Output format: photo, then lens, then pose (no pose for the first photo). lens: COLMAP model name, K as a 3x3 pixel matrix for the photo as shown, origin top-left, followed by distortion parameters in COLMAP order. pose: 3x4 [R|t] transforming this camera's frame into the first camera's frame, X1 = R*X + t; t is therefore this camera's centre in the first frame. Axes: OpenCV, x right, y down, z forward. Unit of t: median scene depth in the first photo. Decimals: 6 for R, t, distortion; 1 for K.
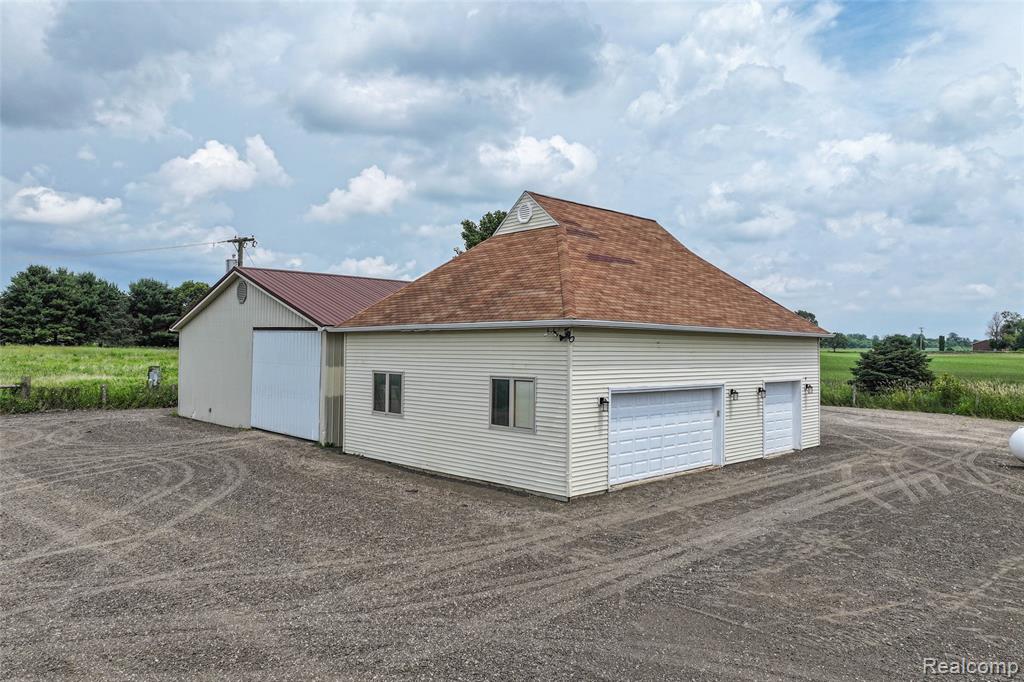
lens RADIAL K [[713.3, 0, 511.6], [0, 713.3, 337.1], [0, 0, 1]] dist [0.008906, 0.007634]
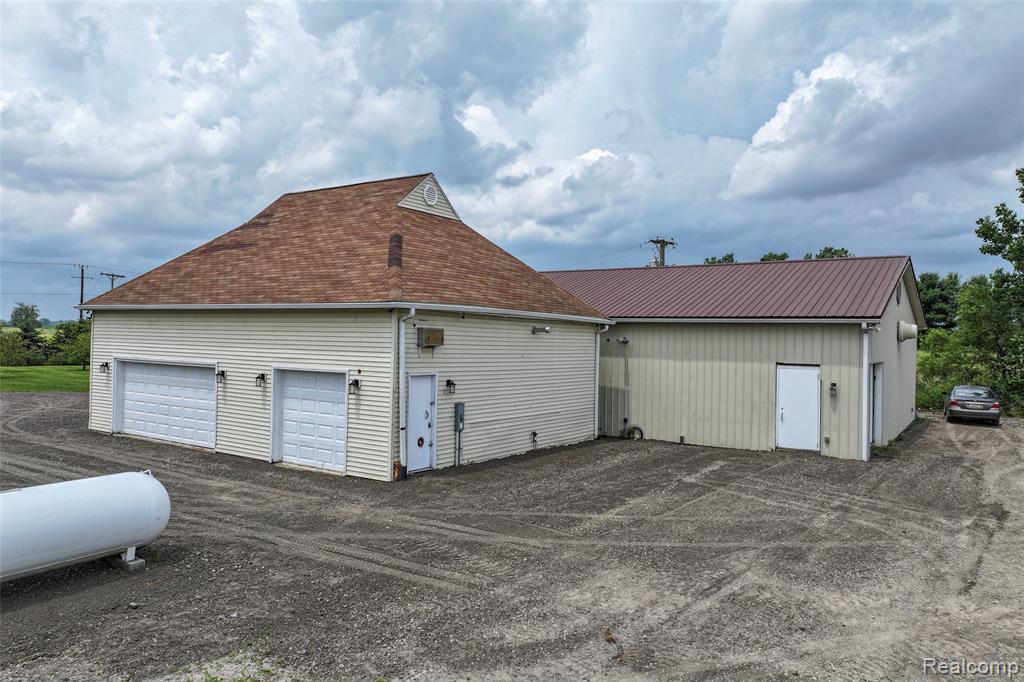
lens RADIAL K [[713.3, 0, 511.6], [0, 713.3, 337.1], [0, 0, 1]] dist [0.008906, 0.007634]
pose [[0.180831, -0.010568, -0.983457, 0.733916], [-0.002903, 0.999932, -0.011279, 0.023291], [0.983510, 0.004895, 0.180788, 0.695777]]
